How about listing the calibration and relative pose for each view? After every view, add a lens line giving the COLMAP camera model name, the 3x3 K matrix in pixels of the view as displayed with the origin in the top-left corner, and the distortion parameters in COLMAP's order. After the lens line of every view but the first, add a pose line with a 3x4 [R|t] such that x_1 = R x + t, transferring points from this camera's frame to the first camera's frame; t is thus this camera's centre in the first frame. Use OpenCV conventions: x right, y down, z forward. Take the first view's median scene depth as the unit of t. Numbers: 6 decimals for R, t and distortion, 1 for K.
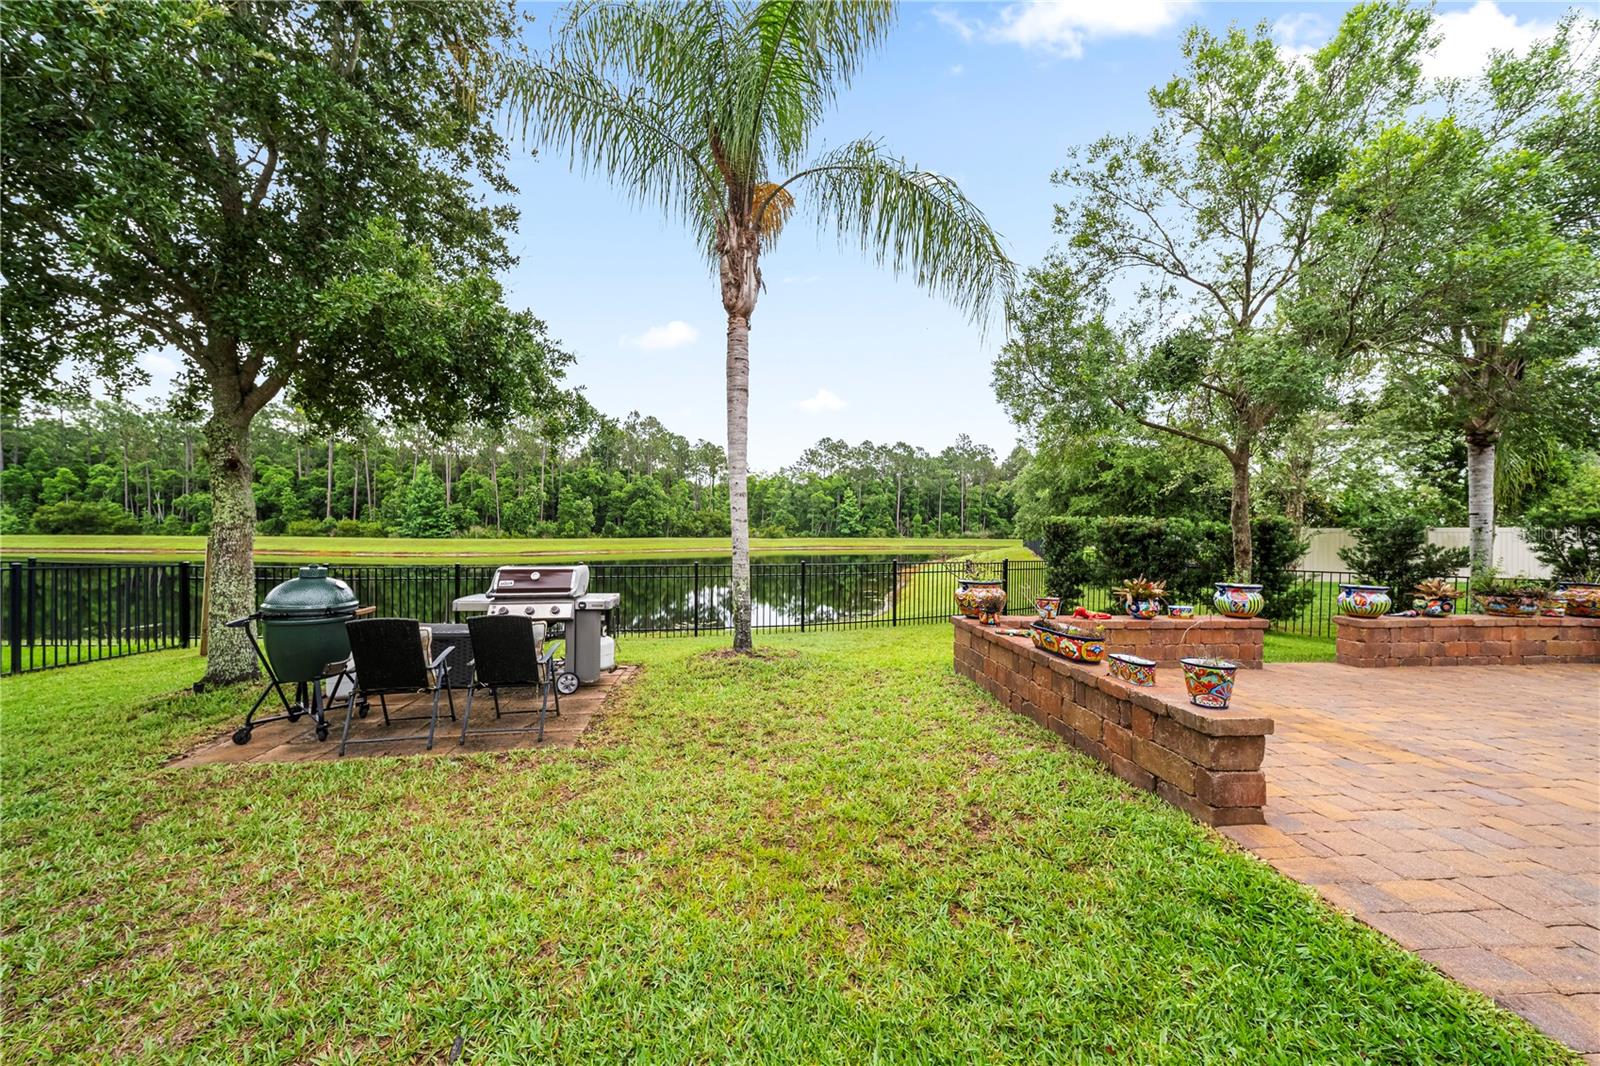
lens RADIAL K [[554.3, 0, 798.6], [0, 554.3, 537.1], [0, 0, 1]] dist [0.012736, -0.005021]
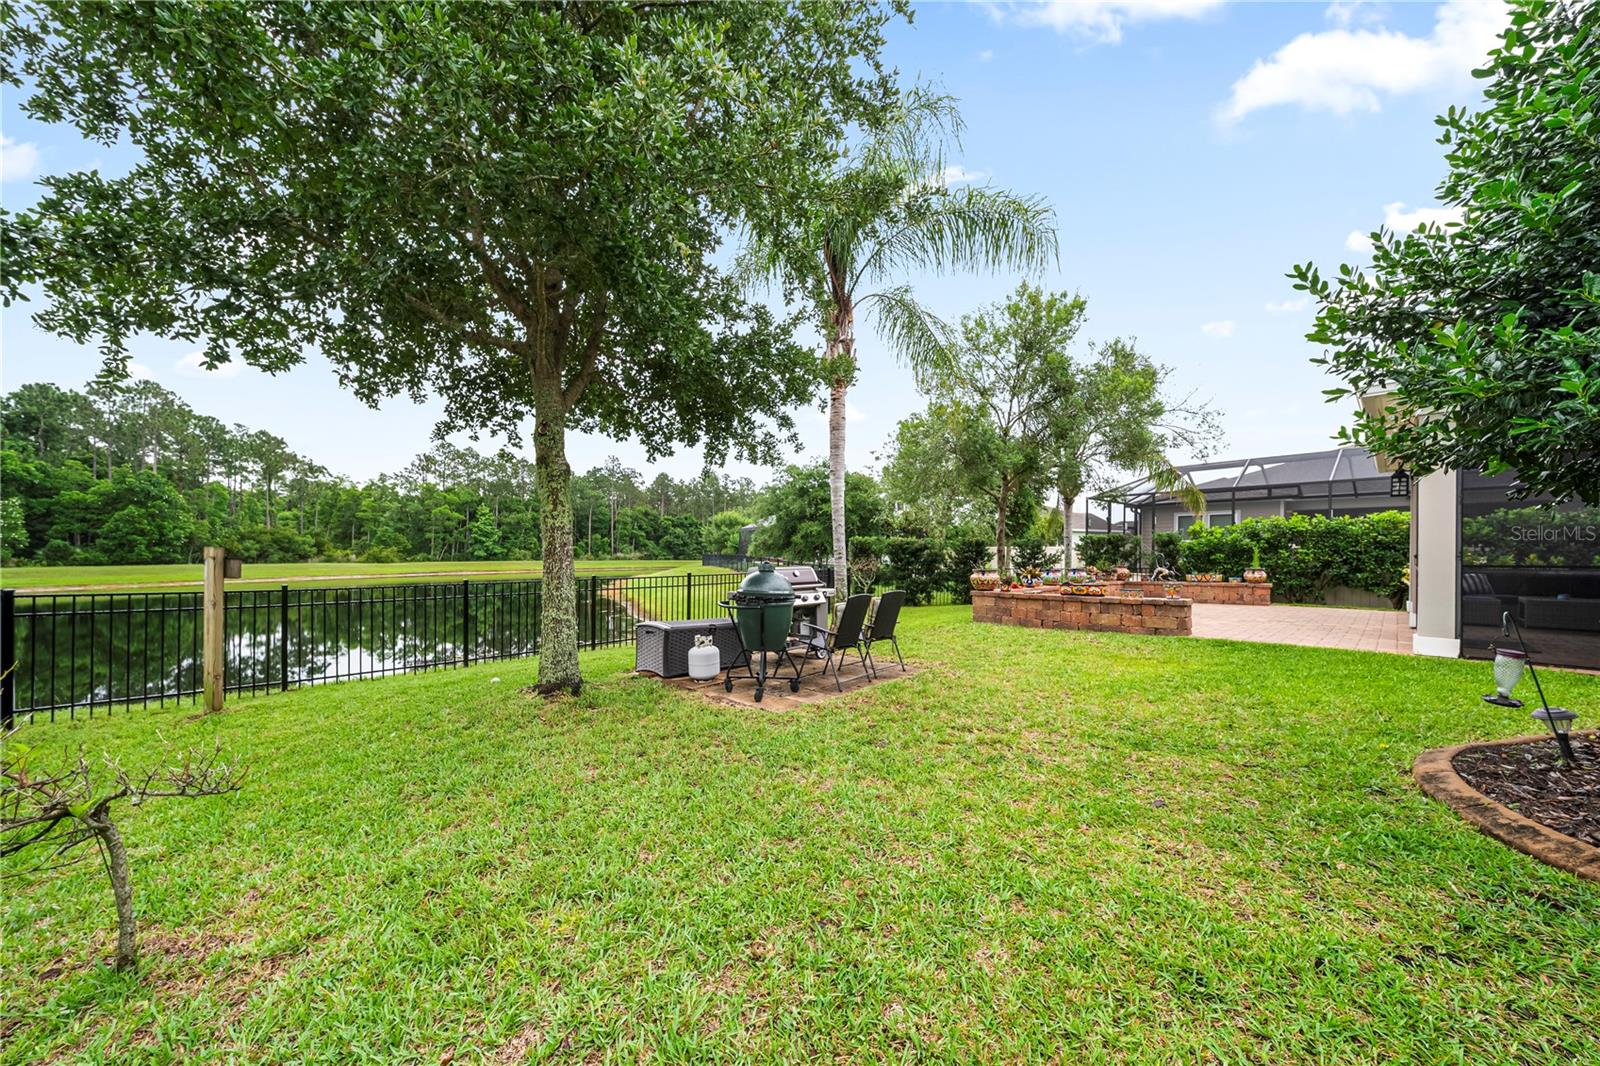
lens RADIAL K [[559.0, 0, 803.2], [0, 559.0, 555.7], [0, 0, 1]] dist [0.011138, -0.005602]
pose [[0.786935, -0.007981, 0.616984, -0.078190], [0.012445, 0.999918, -0.002939, 0.002033], [-0.616910, 0.009991, 0.786970, -0.003273]]
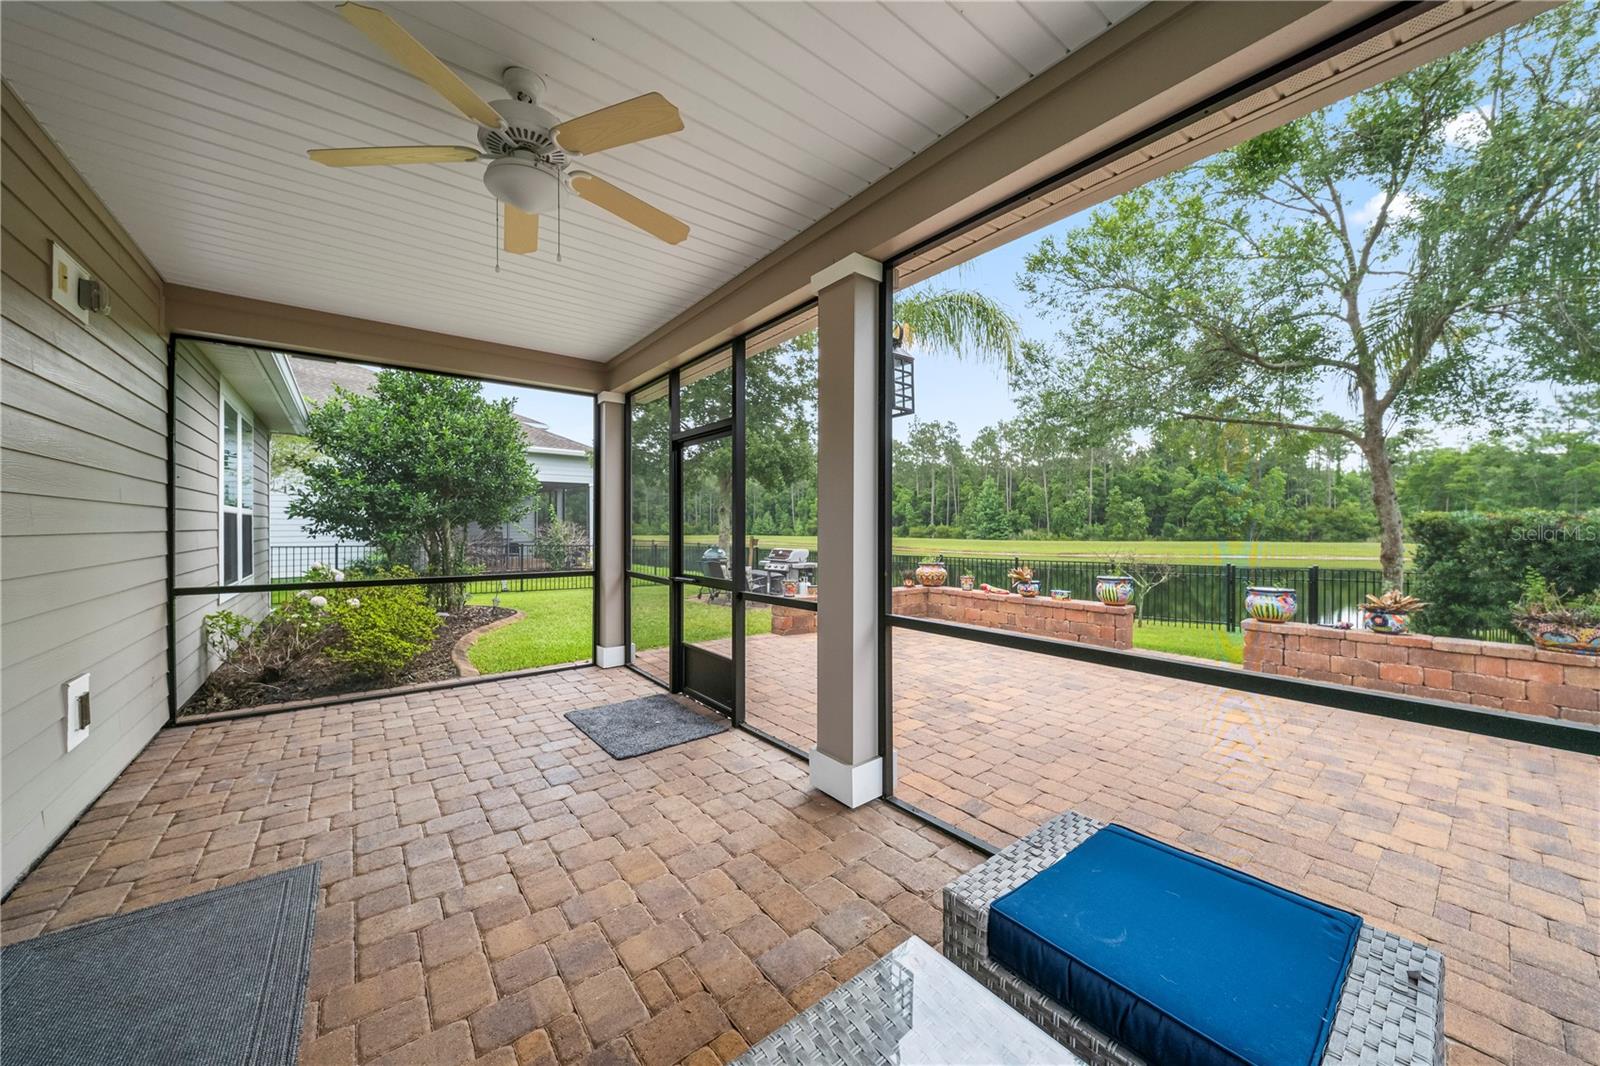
lens RADIAL K [[554.8, 0, 791.2], [0, 554.8, 530.8], [0, 0, 1]] dist [0.008577, -0.003635]
pose [[0.545227, -0.006303, -0.838265, 0.091137], [-0.007362, 0.999897, -0.012307, 0.000363], [0.838256, 0.012881, 0.545125, -0.014276]]
